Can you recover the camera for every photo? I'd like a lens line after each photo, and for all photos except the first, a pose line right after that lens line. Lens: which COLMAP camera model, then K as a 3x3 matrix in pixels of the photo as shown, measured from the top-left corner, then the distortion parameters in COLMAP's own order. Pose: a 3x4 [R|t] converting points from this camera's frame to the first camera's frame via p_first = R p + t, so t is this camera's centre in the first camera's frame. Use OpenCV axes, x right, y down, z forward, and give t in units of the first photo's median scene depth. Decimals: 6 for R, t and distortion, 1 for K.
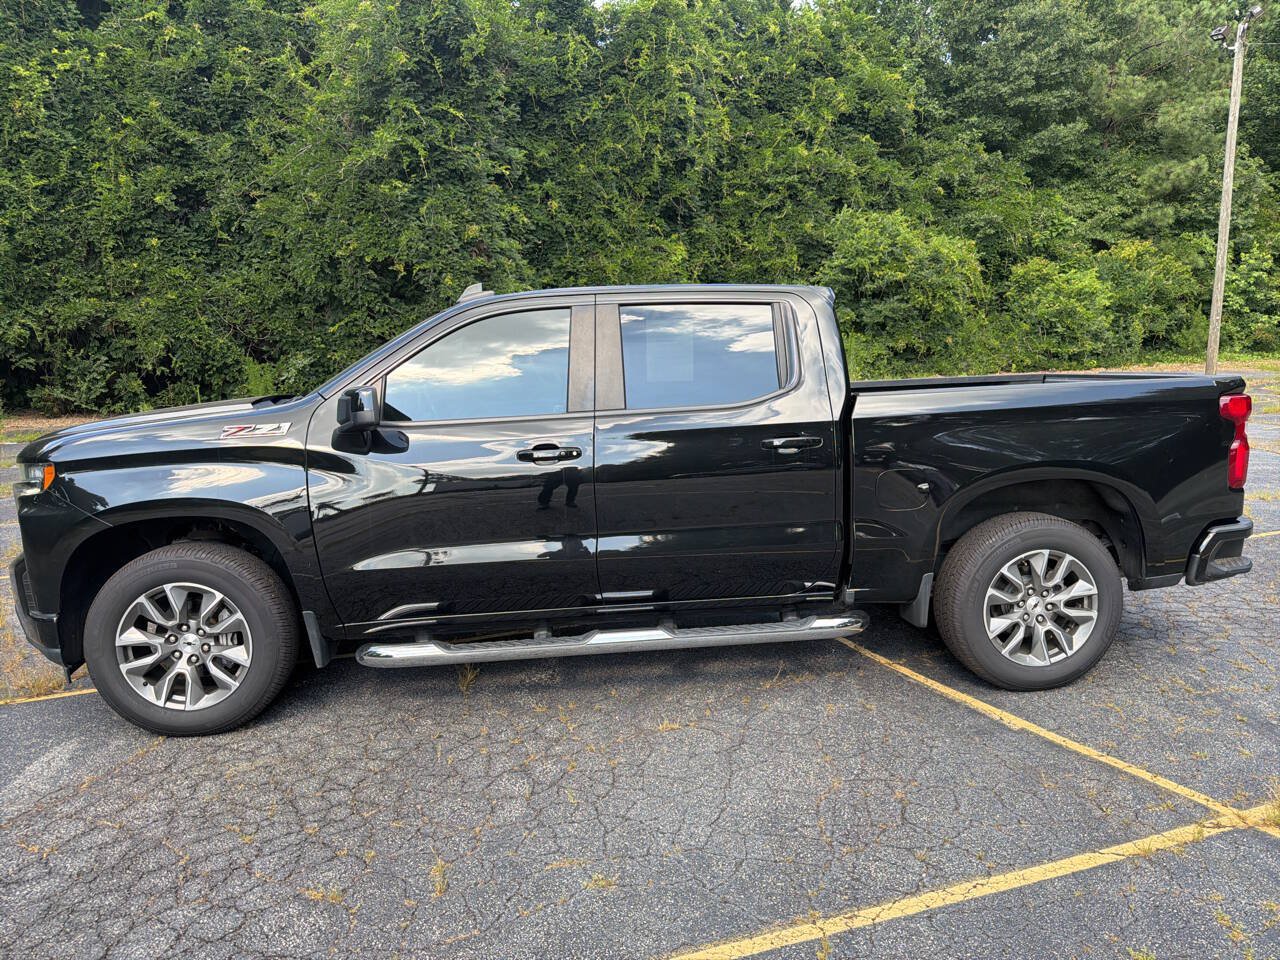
lens RADIAL K [[906.3, 0, 639.6], [0, 906.3, 480.5], [0, 0, 1]] dist [0.019857, -0.029292]
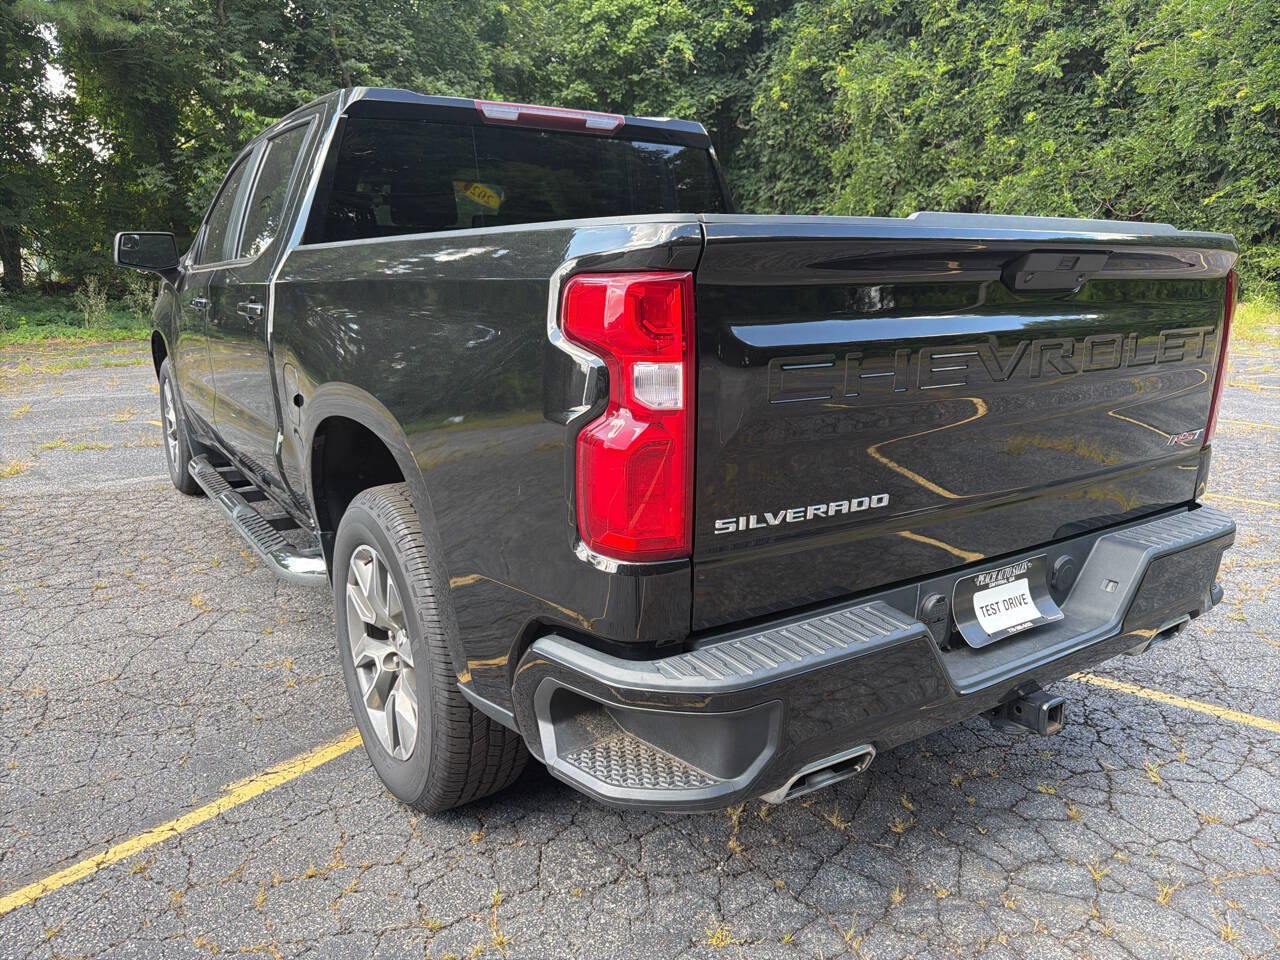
lens RADIAL K [[906.3, 0, 641.2], [0, 906.3, 479.8], [0, 0, 1]] dist [0.019857, -0.029292]
pose [[0.476072, 0.228498, -0.849202, 0.177486], [-0.124529, 0.973439, 0.192115, -0.016396], [0.870545, 0.014290, 0.491882, 0.158494]]
